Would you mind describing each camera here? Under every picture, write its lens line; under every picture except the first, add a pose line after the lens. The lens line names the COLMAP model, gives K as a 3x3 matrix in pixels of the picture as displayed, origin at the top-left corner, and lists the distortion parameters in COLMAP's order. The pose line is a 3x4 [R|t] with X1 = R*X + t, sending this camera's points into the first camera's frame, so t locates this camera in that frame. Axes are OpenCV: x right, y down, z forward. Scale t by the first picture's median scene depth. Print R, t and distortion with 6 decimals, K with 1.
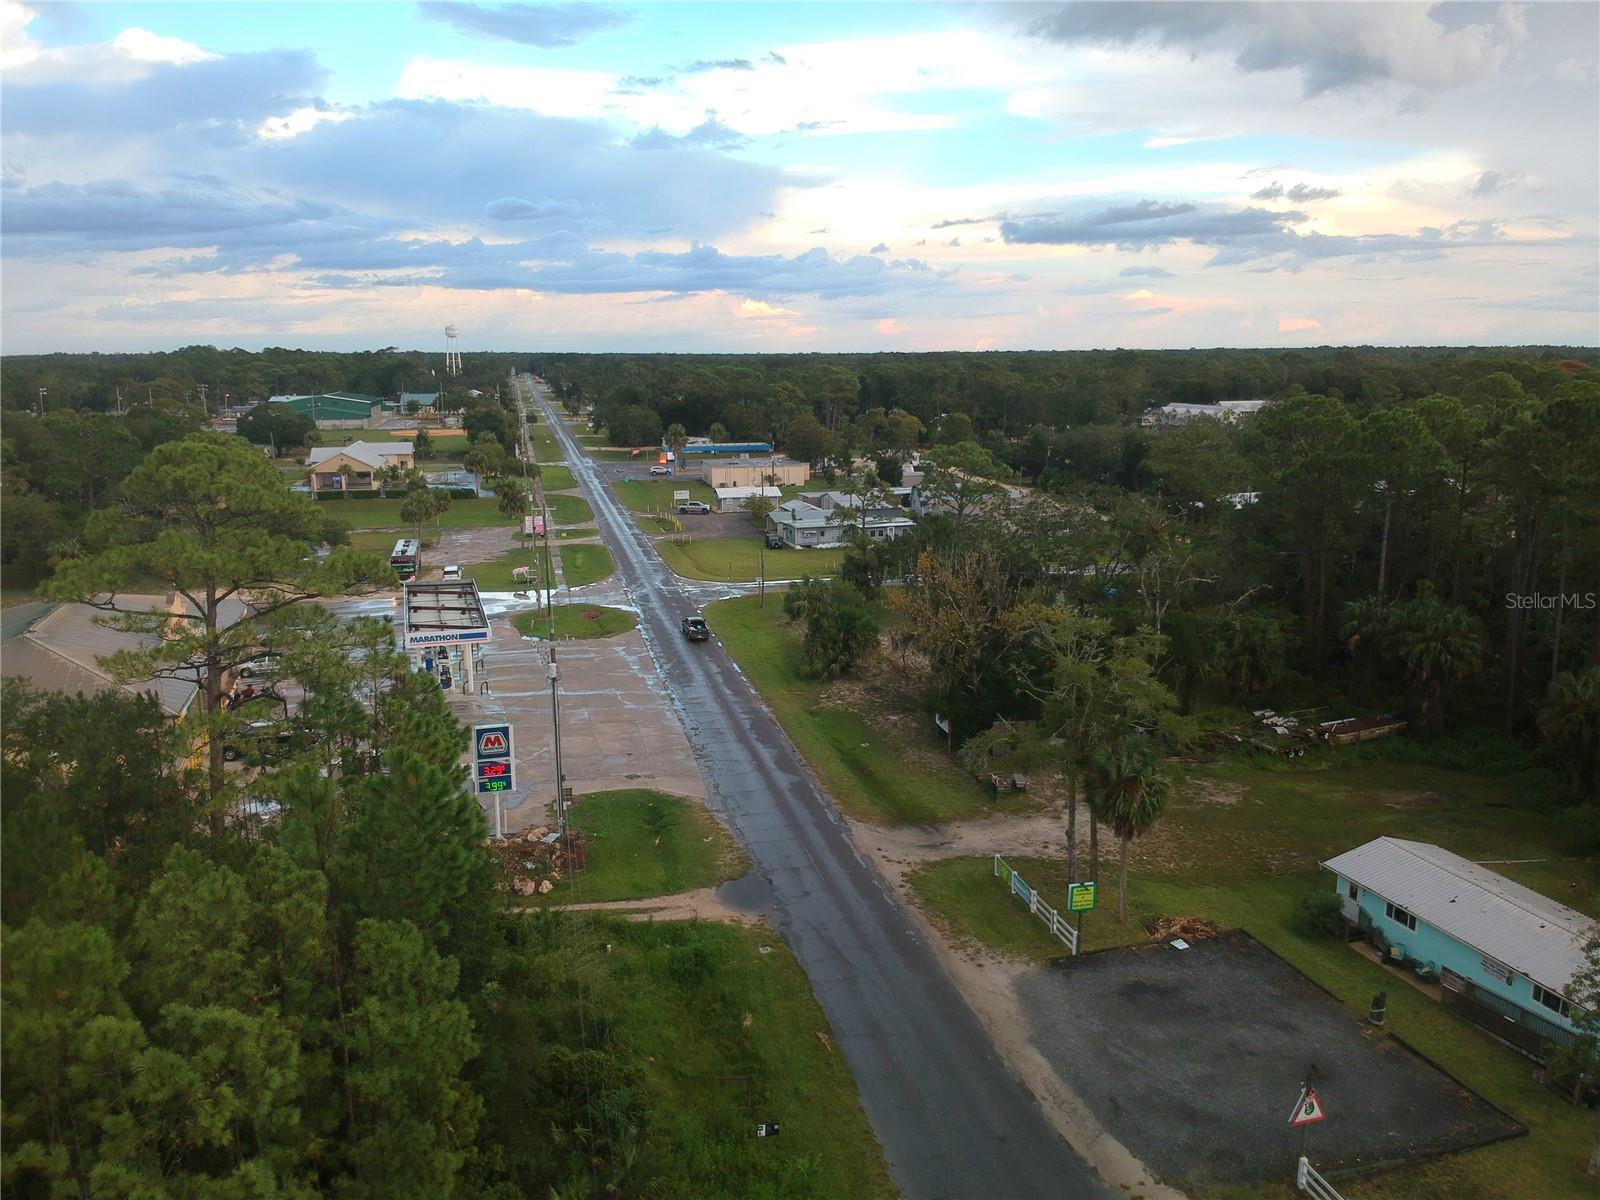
lens RADIAL K [[1208.8, 0, 806.3], [0, 1208.8, 575.9], [0, 0, 1]] dist [0.073957, -0.142789]
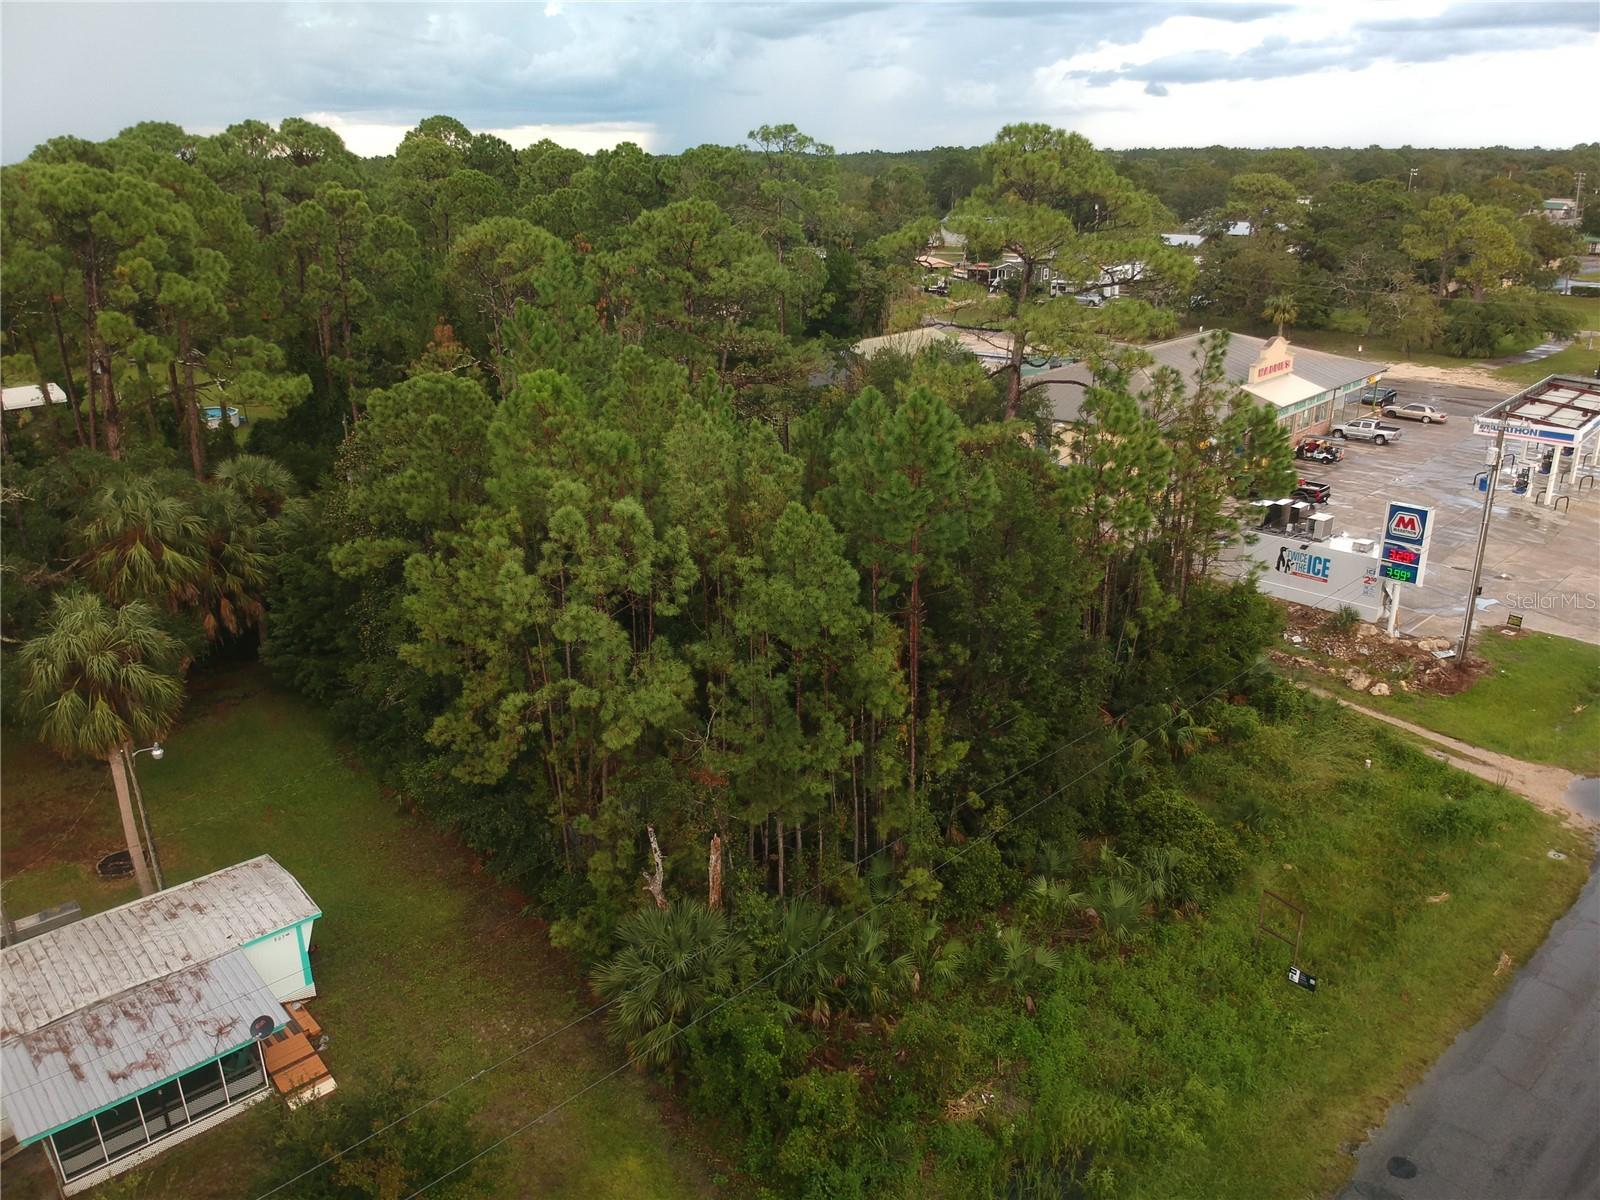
lens RADIAL K [[1208.8, 0, 793.5], [0, 1208.8, 595.3], [0, 0, 1]] dist [0.073957, -0.142789]
pose [[0.468199, 0.297947, -0.831876, 0.272157], [-0.156304, 0.954517, 0.253901, 0.032277], [0.869689, 0.011149, 0.493475, 0.187490]]
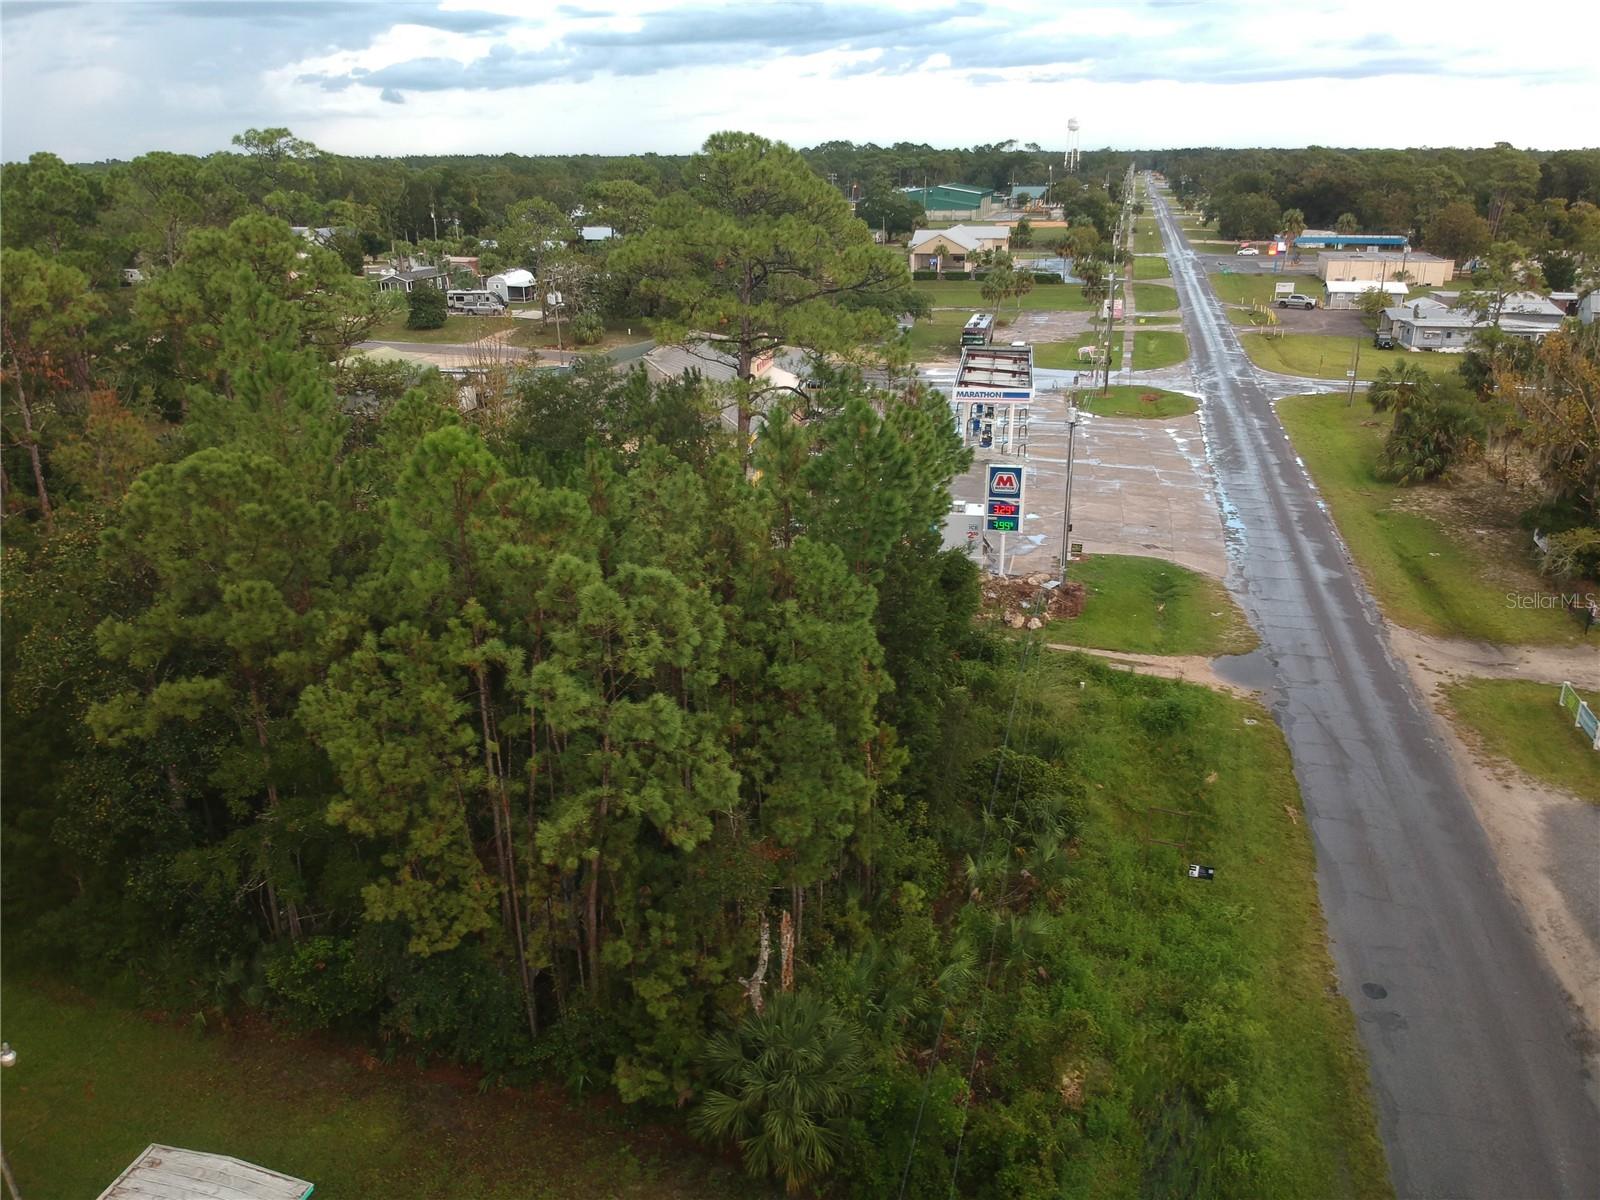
lens RADIAL K [[1208.8, 0, 783.2], [0, 1208.8, 595.4], [0, 0, 1]] dist [0.073957, -0.142789]
pose [[0.875386, 0.158243, -0.456792, 0.054881], [-0.082048, 0.979832, 0.182201, 0.060212], [0.476412, -0.122017, 0.870715, 0.021820]]
